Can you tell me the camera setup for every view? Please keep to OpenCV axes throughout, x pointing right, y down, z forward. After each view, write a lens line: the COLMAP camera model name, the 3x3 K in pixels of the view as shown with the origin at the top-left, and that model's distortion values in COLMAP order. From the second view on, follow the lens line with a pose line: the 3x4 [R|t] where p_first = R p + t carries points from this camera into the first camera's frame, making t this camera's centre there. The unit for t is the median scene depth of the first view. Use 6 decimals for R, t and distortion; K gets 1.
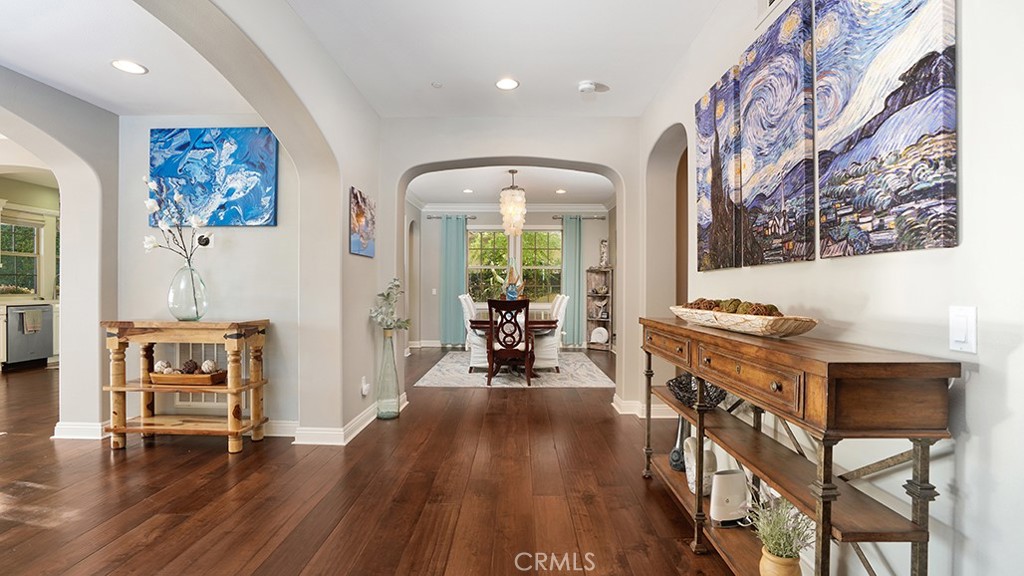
lens RADIAL K [[485.2, 0, 512.9], [0, 485.2, 281.2], [0, 0, 1]] dist [0.000060, 0.001082]
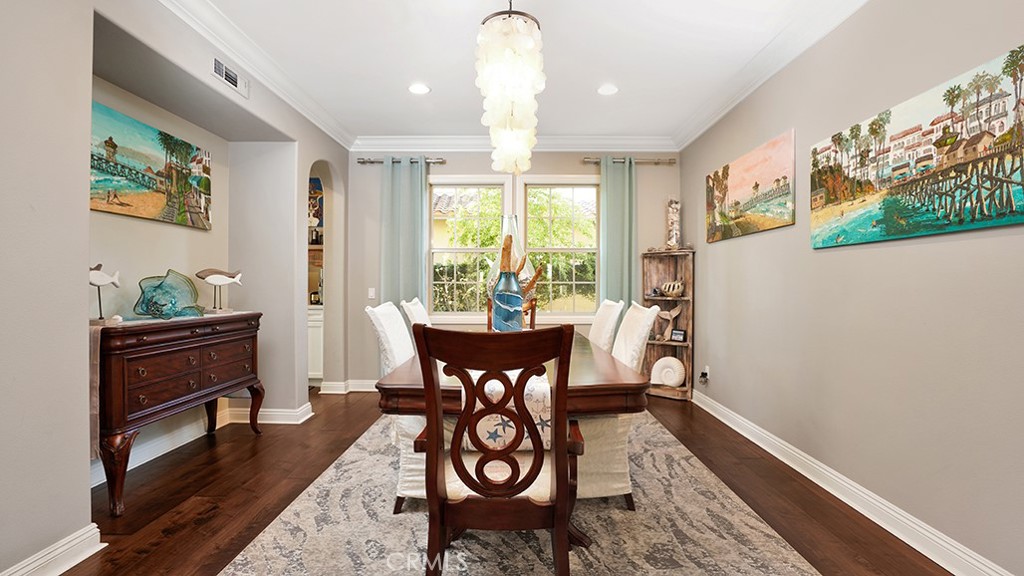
lens RADIAL K [[485.2, 0, 512.9], [0, 485.2, 281.2], [0, 0, 1]] dist [0.000060, 0.001082]
pose [[0.999992, -0.003137, 0.002273, 0.000569], [0.003137, 0.999995, 0.000025, 0.008917], [-0.002274, -0.000018, 0.999997, 0.509898]]
